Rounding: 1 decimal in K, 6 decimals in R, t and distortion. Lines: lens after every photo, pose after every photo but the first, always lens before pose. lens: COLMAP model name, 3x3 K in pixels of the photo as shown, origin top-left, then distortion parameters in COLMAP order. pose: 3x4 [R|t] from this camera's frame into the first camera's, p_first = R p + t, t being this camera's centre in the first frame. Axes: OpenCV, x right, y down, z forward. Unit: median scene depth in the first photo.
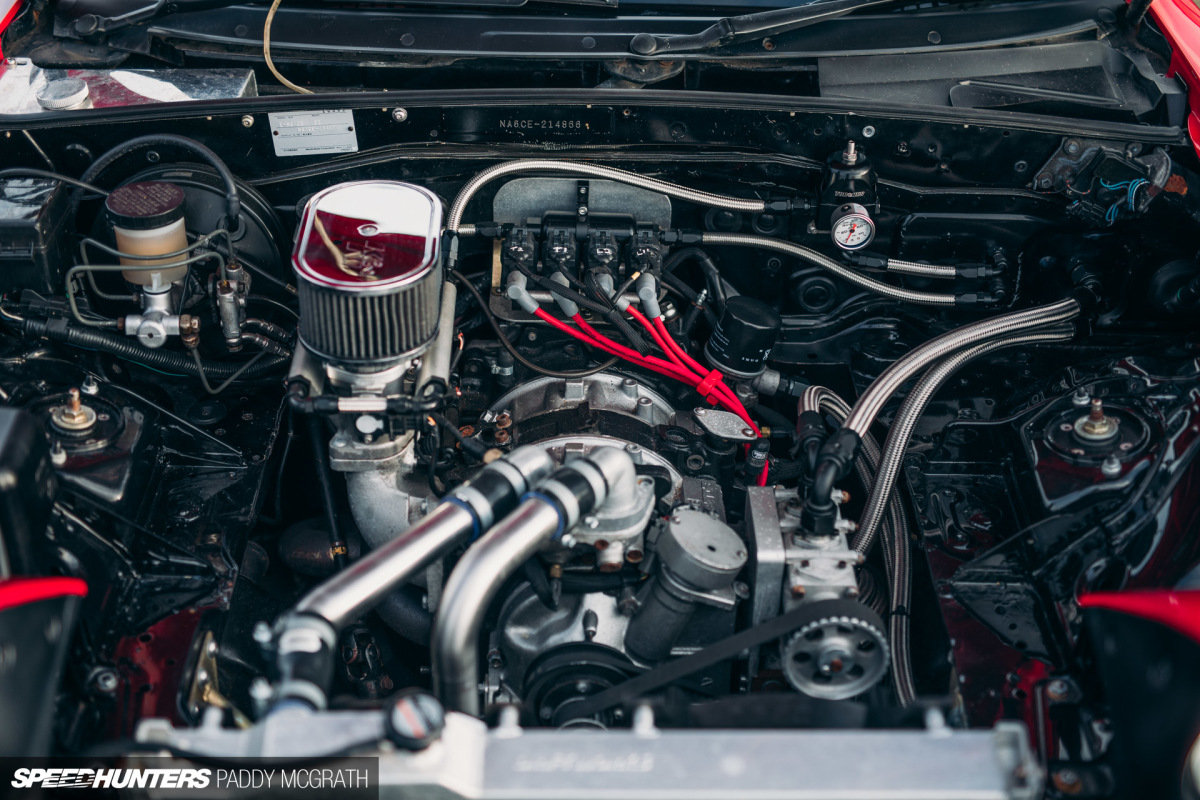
lens RADIAL K [[1720.1, 0, 600.0], [0, 1720.1, 400.0], [0, 0, 1]] dist [0.065149, 0.028275]
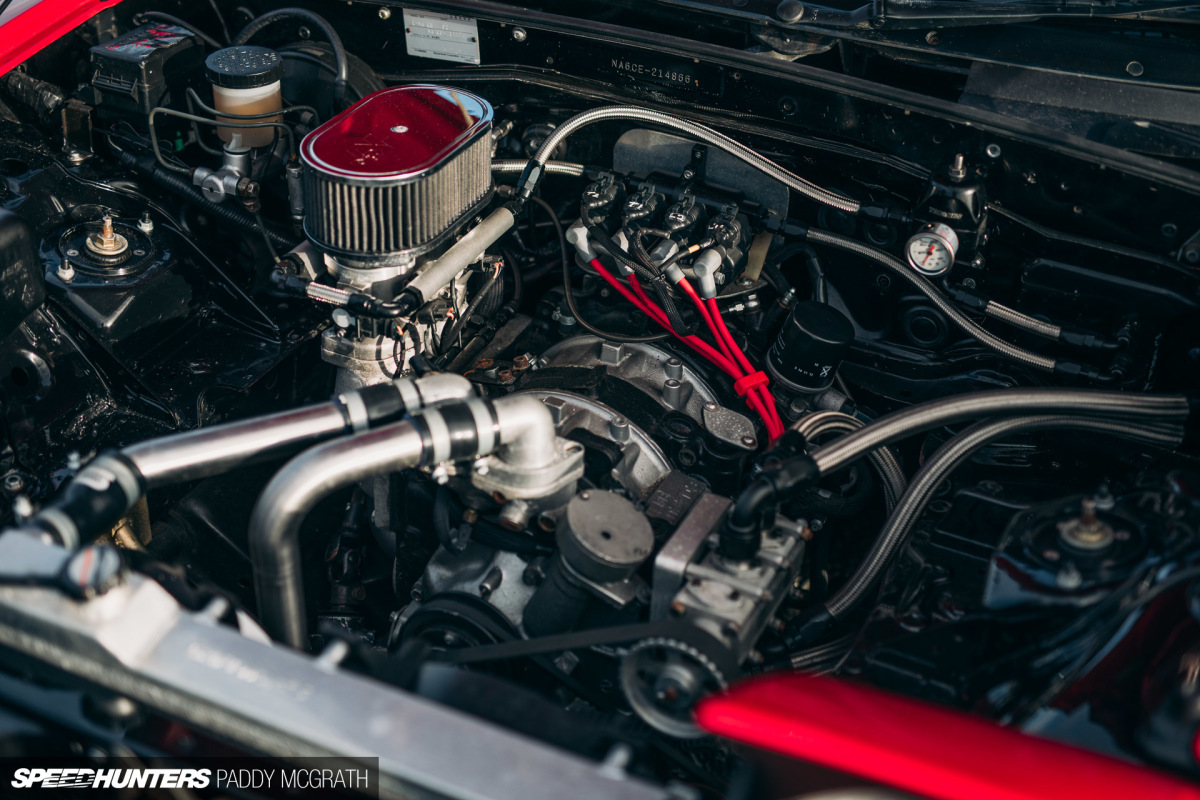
lens RADIAL K [[1697.6, 0, 600.0], [0, 1697.6, 400.0], [0, 0, 1]] dist [0.041171, 0.001584]
pose [[0.897653, 0.257125, -0.357918, 0.320177], [-0.263241, 0.964184, 0.032457, -0.009881], [0.353445, 0.065083, 0.933189, 0.136022]]
